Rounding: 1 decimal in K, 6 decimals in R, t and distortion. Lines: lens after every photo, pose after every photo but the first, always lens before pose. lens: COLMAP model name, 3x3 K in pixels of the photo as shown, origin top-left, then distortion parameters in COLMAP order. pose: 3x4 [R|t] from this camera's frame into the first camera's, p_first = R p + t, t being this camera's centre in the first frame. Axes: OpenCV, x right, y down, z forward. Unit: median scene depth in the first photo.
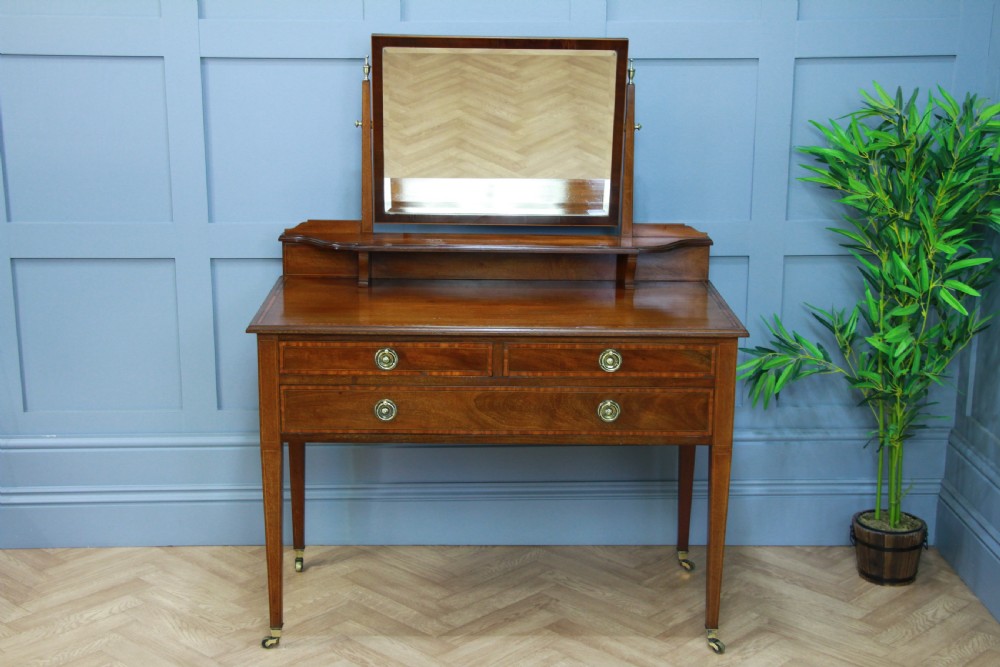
lens RADIAL K [[1433.3, 0, 501.1], [0, 1433.3, 339.0], [0, 0, 1]] dist [0.072562, 0.000000]
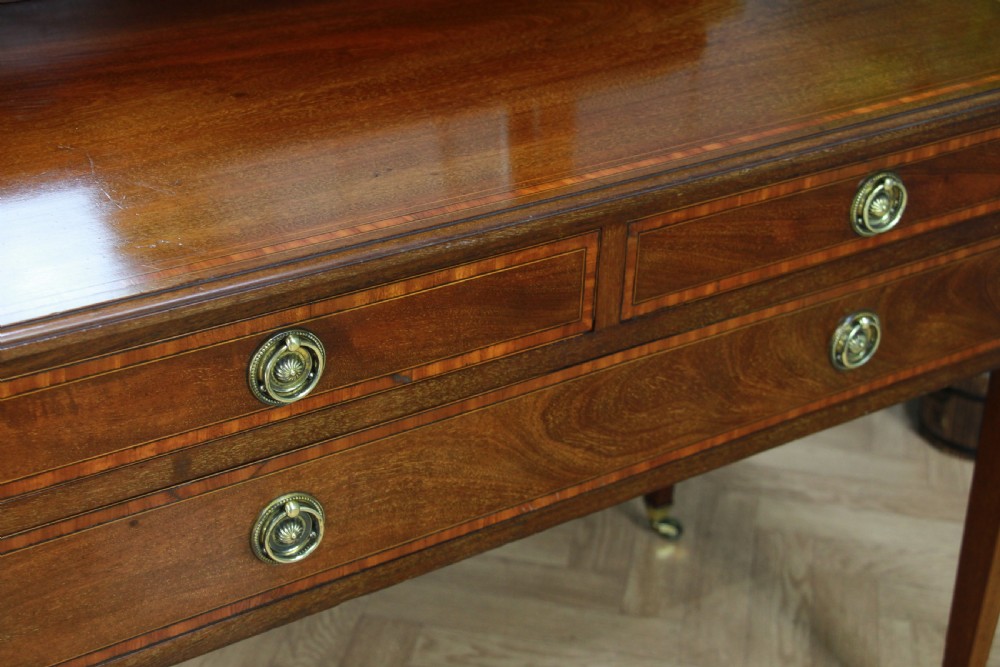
lens RADIAL K [[1659.3, 0, 492.1], [0, 1659.3, 336.9], [0, 0, 1]] dist [0.130357, 0.000000]
pose [[0.842805, -0.239773, 0.481860, -0.196519], [0.101928, 0.950190, 0.294534, -0.080021], [-0.528479, -0.199120, 0.825264, 0.709951]]
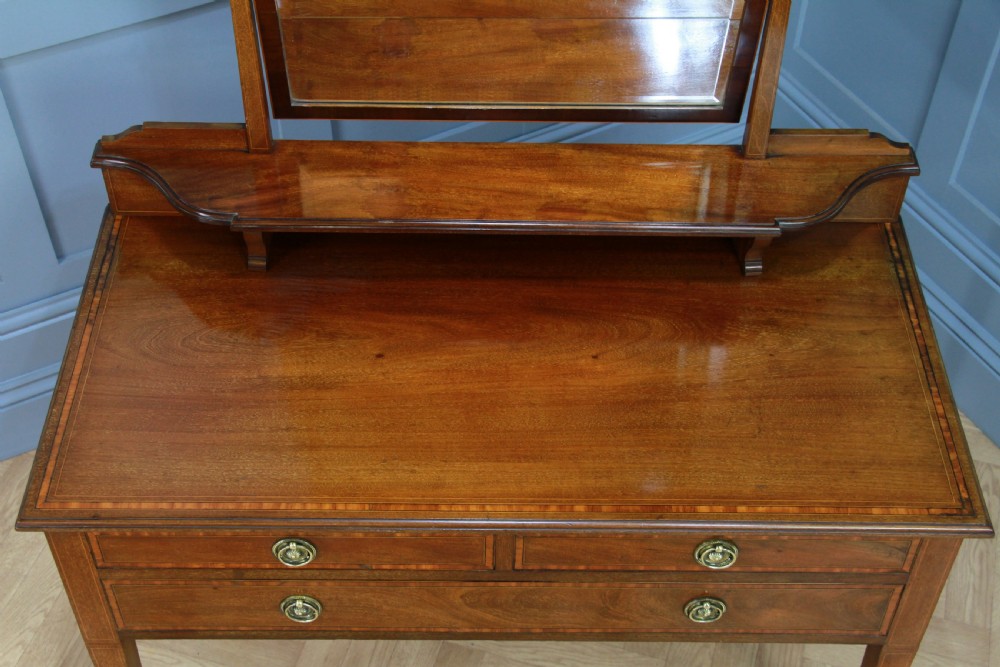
lens RADIAL K [[1433.3, 0, 504.0], [0, 1433.3, 335.4], [0, 0, 1]] dist [0.072562, 0.000000]
pose [[0.999865, 0.011458, -0.011763, 0.002968], [-0.003439, 0.846562, 0.532279, -0.333536], [0.016057, -0.532166, 0.846487, 0.586011]]
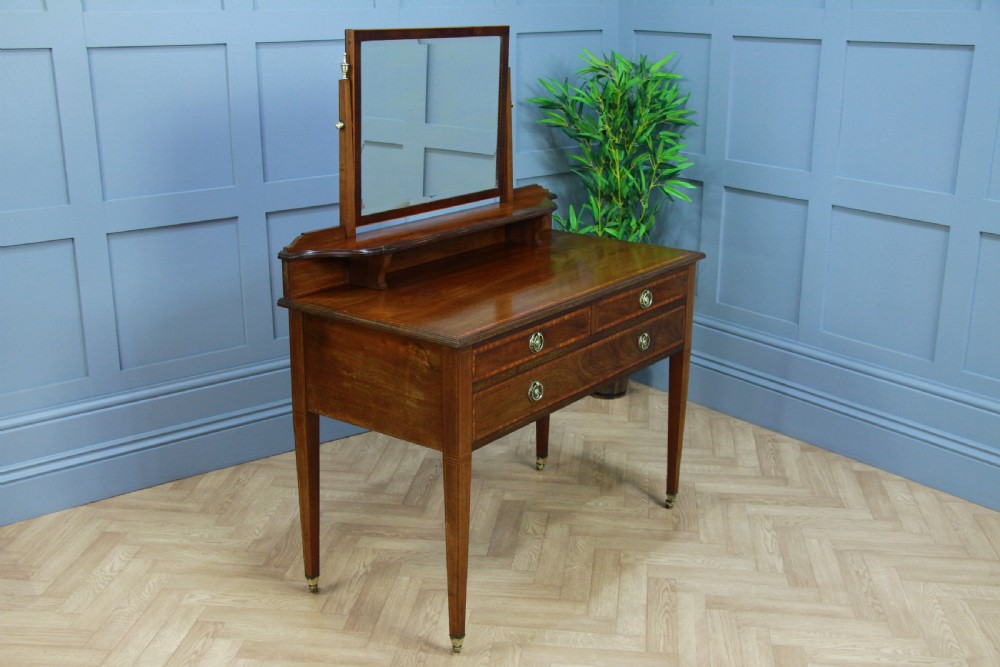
lens RADIAL K [[1164.9, 0, 498.0], [0, 1164.9, 355.9], [0, 0, 1]] dist [-0.018743, 0.000000]
pose [[0.805356, -0.183005, 0.563836, -0.564228], [0.145992, 0.983089, 0.110555, -0.022063], [-0.574533, -0.006721, 0.818454, 0.125134]]
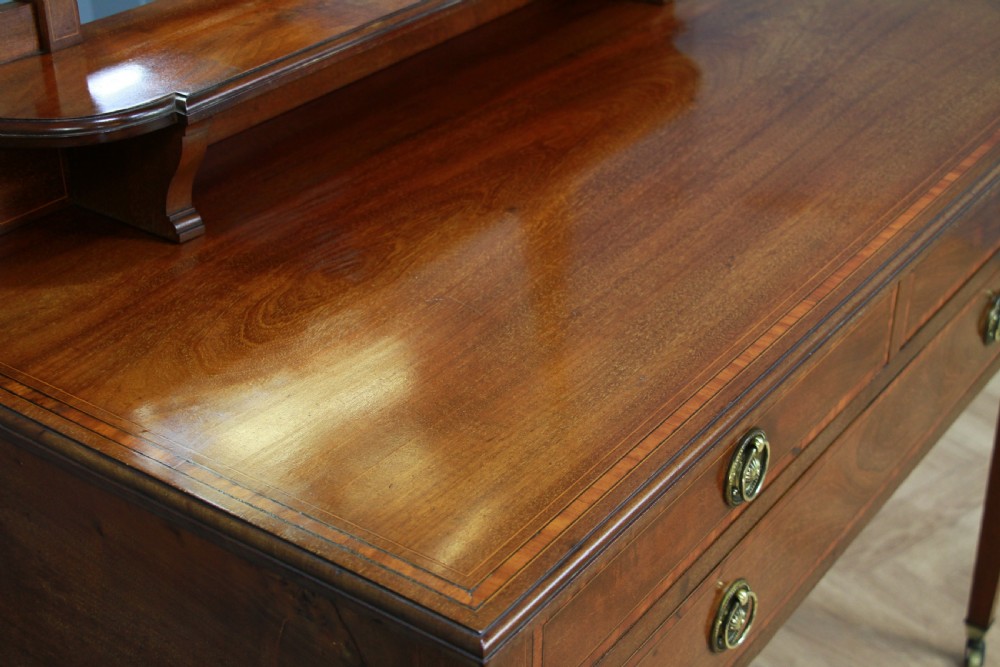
lens RADIAL K [[1536.9, 0, 498.8], [0, 1536.9, 331.5], [0, 0, 1]] dist [0.098385, 0.000000]
pose [[0.590761, -0.407043, 0.696648, -0.307353], [0.197019, 0.910058, 0.364662, -0.129889], [-0.782423, -0.078175, 0.617821, 0.842008]]
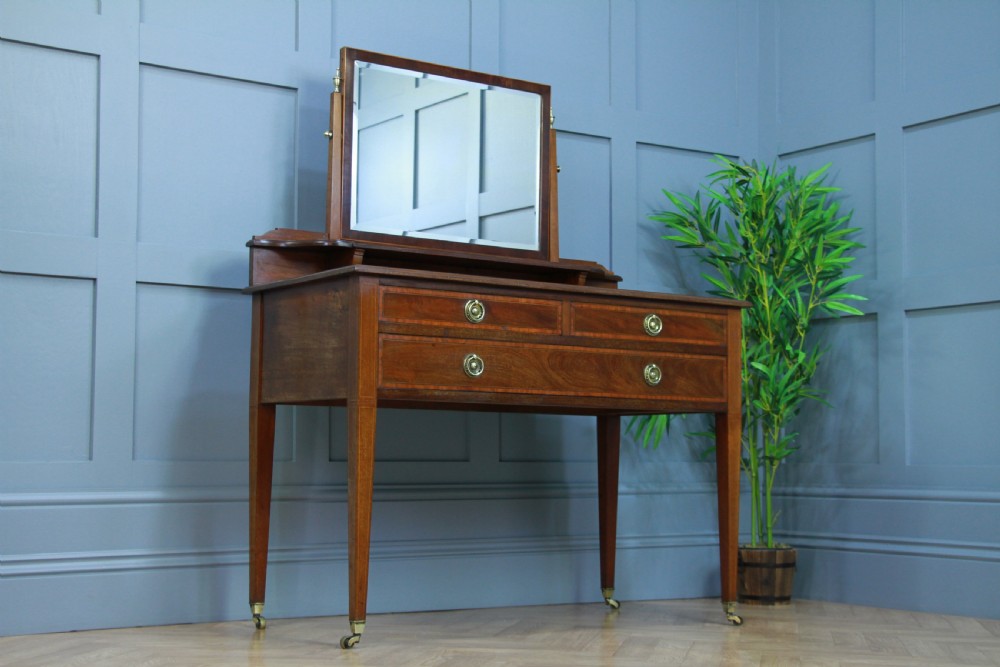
lens RADIAL K [[1536.9, 0, 497.3], [0, 1536.9, 348.3], [0, 0, 1]] dist [0.098385, 0.000000]
pose [[0.838893, 0.039515, 0.542860, -0.627322], [0.132665, 0.952438, -0.274338, 0.323779], [-0.527881, 0.302159, 0.793751, 0.166168]]
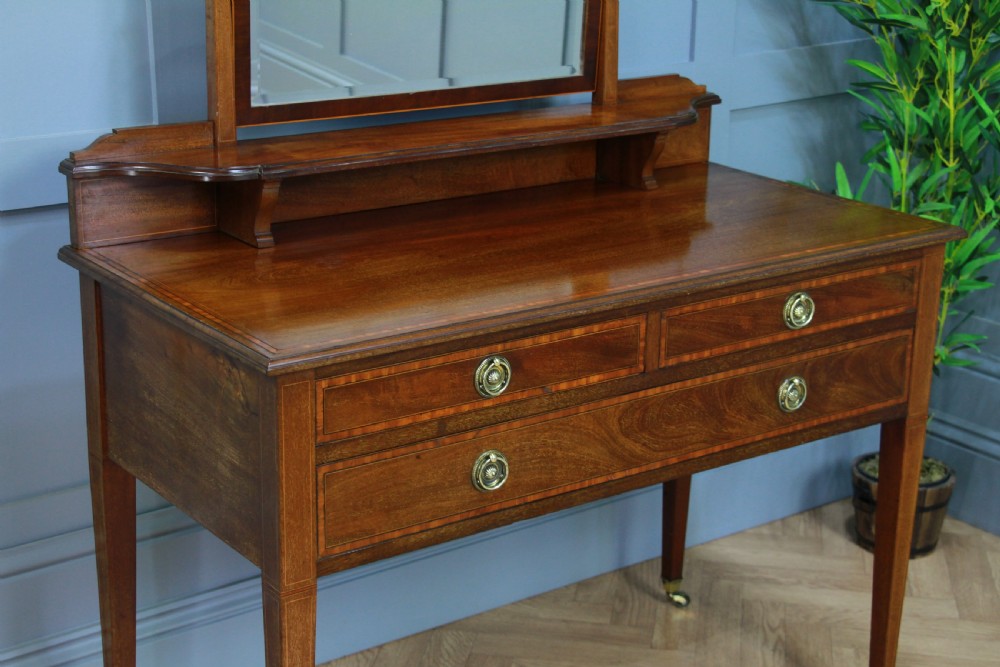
lens RADIAL K [[1742.9, 0, 493.6], [0, 1742.9, 345.5], [0, 0, 1]] dist [0.174487, 0.000000]
pose [[0.821225, -0.171760, 0.544140, -0.421890], [0.129456, 0.984837, 0.115490, -0.070293], [-0.555725, -0.024401, 0.831008, 0.461765]]
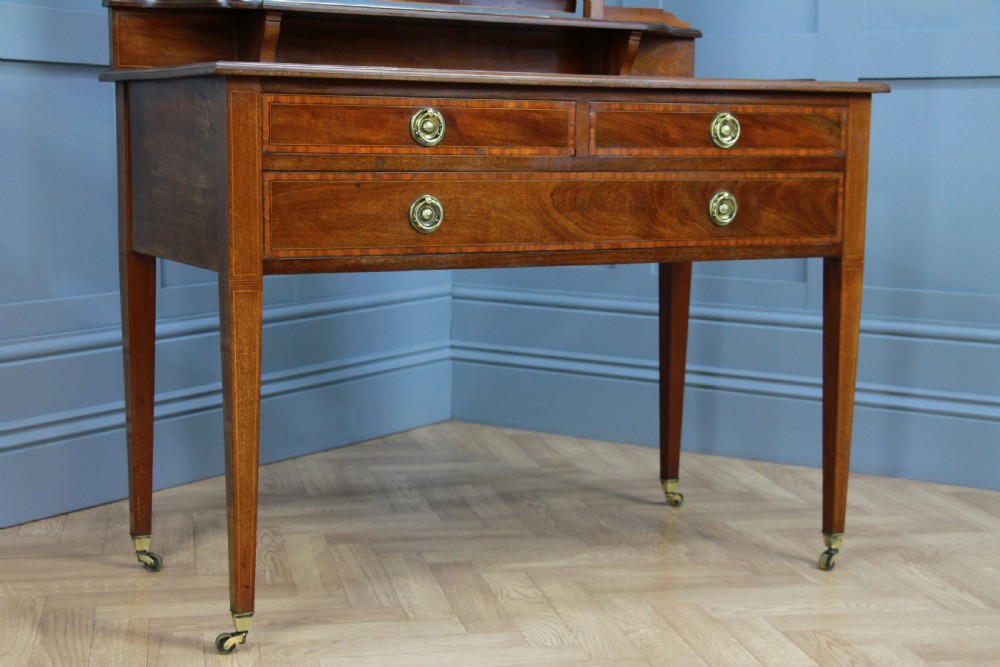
lens RADIAL K [[1603.7, 0, 499.8], [0, 1603.7, 338.9], [0, 0, 1]] dist [0.128475, 0.000000]
pose [[0.888012, -0.058807, 0.456045, -0.368517], [0.111549, 0.989713, -0.089584, 0.167596], [-0.446085, 0.130423, 0.885436, 0.382344]]
